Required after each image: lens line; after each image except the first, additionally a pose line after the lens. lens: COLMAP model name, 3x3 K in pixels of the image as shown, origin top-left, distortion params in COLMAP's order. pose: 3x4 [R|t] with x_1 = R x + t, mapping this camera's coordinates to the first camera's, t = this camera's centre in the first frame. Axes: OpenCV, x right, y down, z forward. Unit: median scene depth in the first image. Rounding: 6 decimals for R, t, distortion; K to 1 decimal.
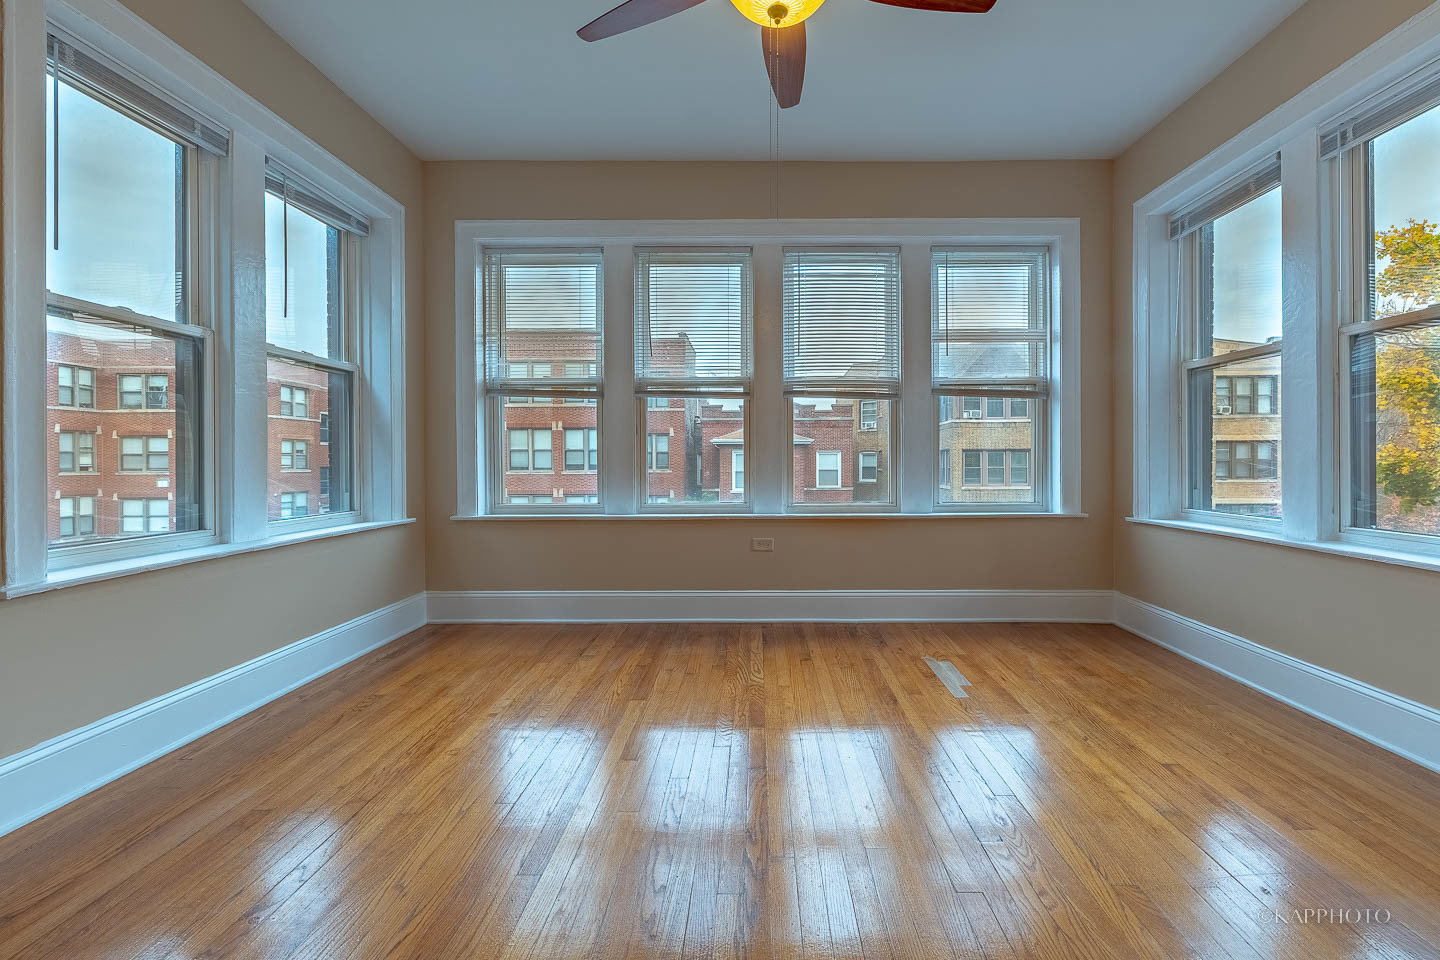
lens RADIAL K [[590.3, 0, 714.4], [0, 590.3, 462.8], [0, 0, 1]] dist [0.001733, 0.000120]
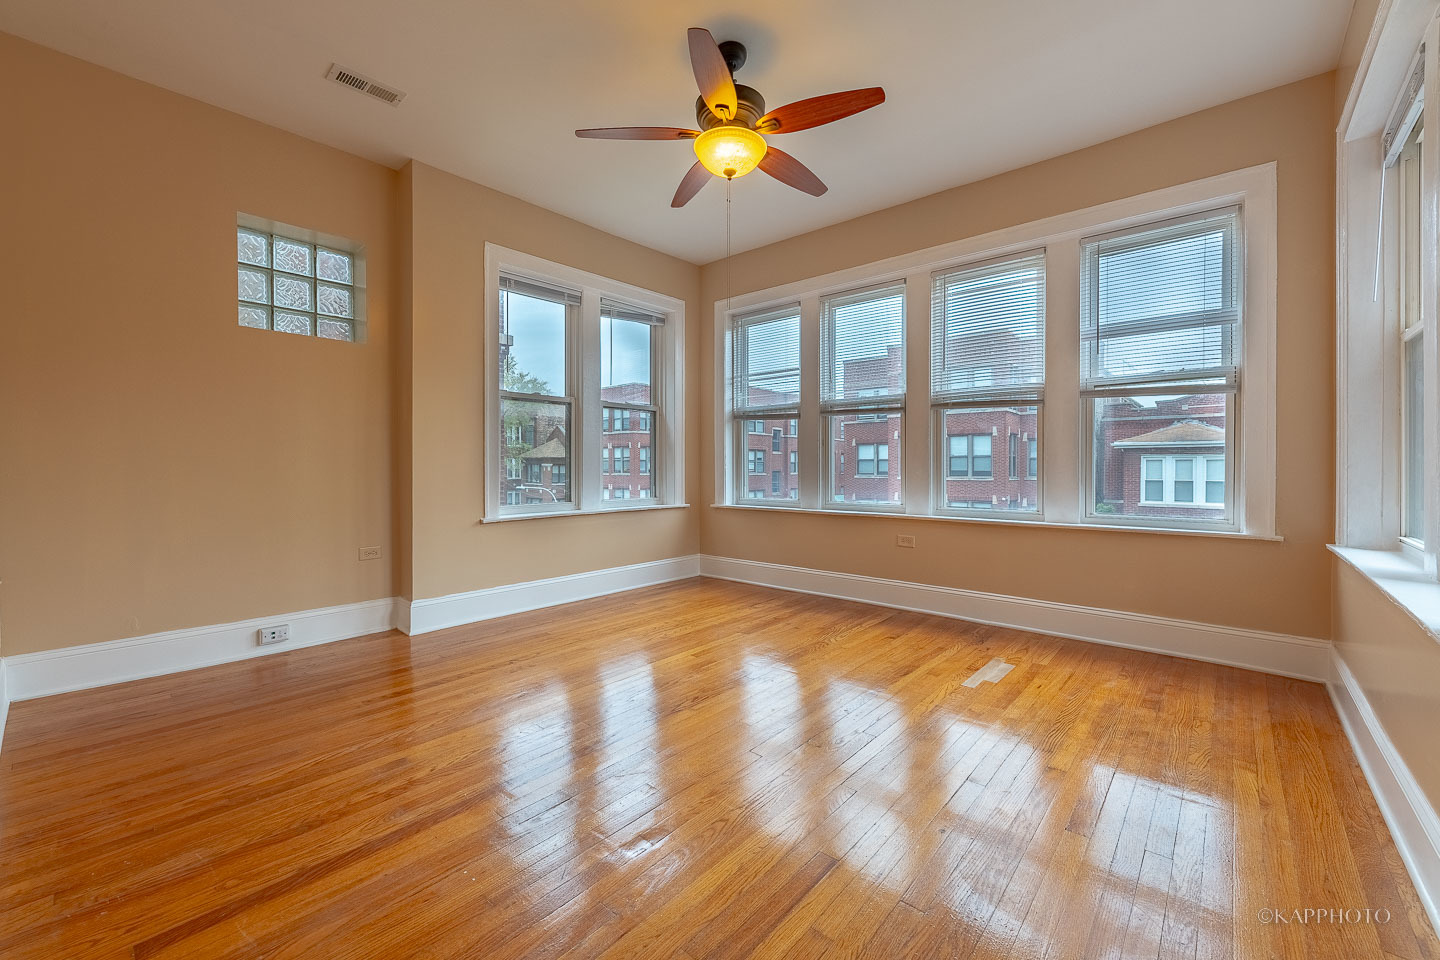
lens RADIAL K [[569.3, 0, 717.0], [0, 569.3, 476.2], [0, 0, 1]] dist [-0.001529, -0.000189]
pose [[0.752209, 0.014355, -0.658769, 0.538180], [-0.005542, 0.999865, 0.015460, -0.002042], [0.658902, -0.007978, 0.752187, -0.062045]]
